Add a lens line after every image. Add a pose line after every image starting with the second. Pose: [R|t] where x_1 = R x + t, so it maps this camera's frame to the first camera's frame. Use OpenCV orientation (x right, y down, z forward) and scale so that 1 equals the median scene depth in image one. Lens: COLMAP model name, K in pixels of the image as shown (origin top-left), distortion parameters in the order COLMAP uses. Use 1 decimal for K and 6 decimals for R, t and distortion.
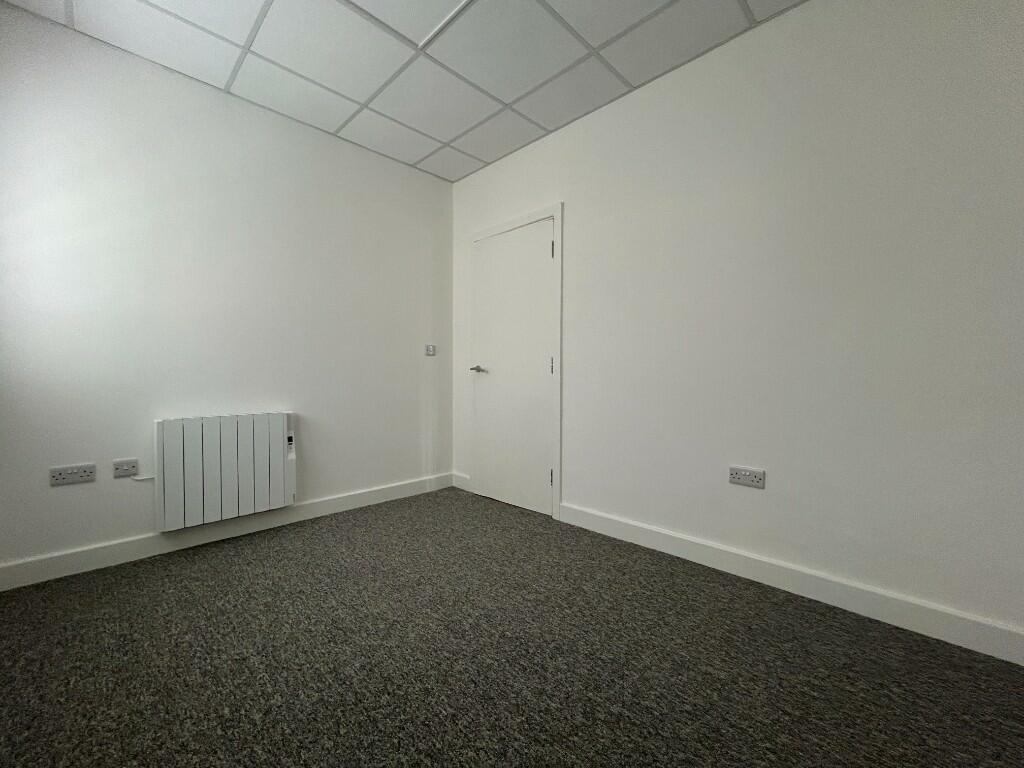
lens RADIAL K [[413.3, 0, 511.5], [0, 413.3, 383.3], [0, 0, 1]] dist [-0.002583, 0.000125]
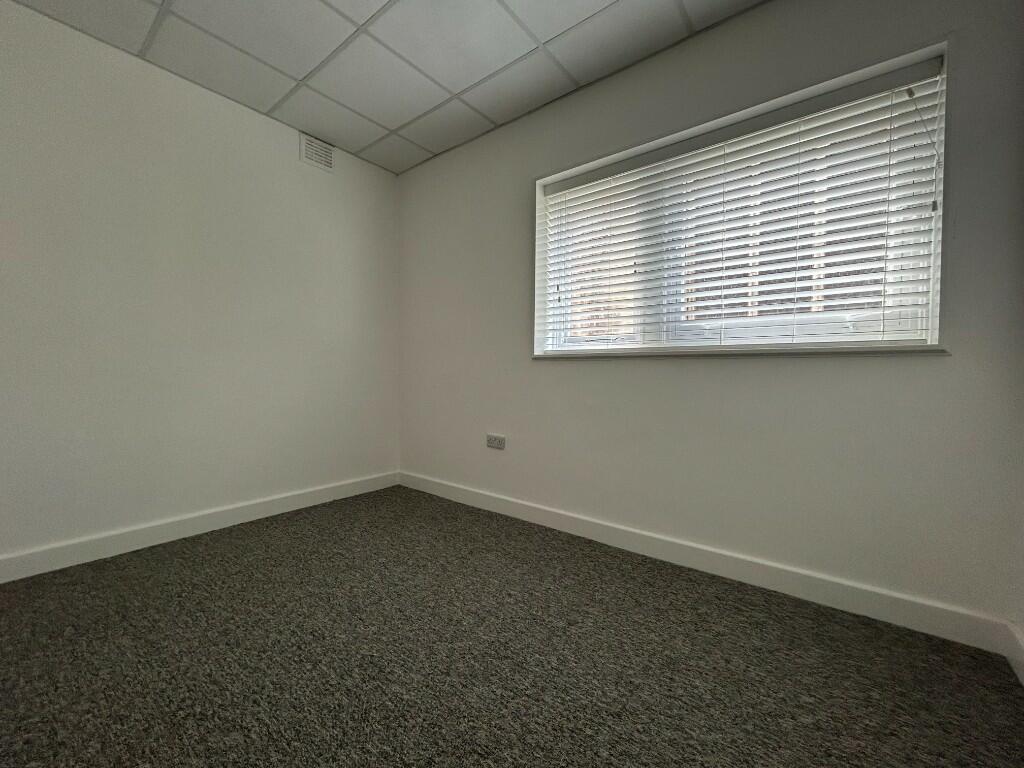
lens RADIAL K [[413.3, 0, 512.5], [0, 413.3, 384.0], [0, 0, 1]] dist [-0.002583, 0.000125]
pose [[-0.993852, -0.008876, -0.110361, -0.327885], [-0.015473, 0.998134, 0.059071, -0.037065], [0.109630, 0.060415, -0.992135, 1.848701]]
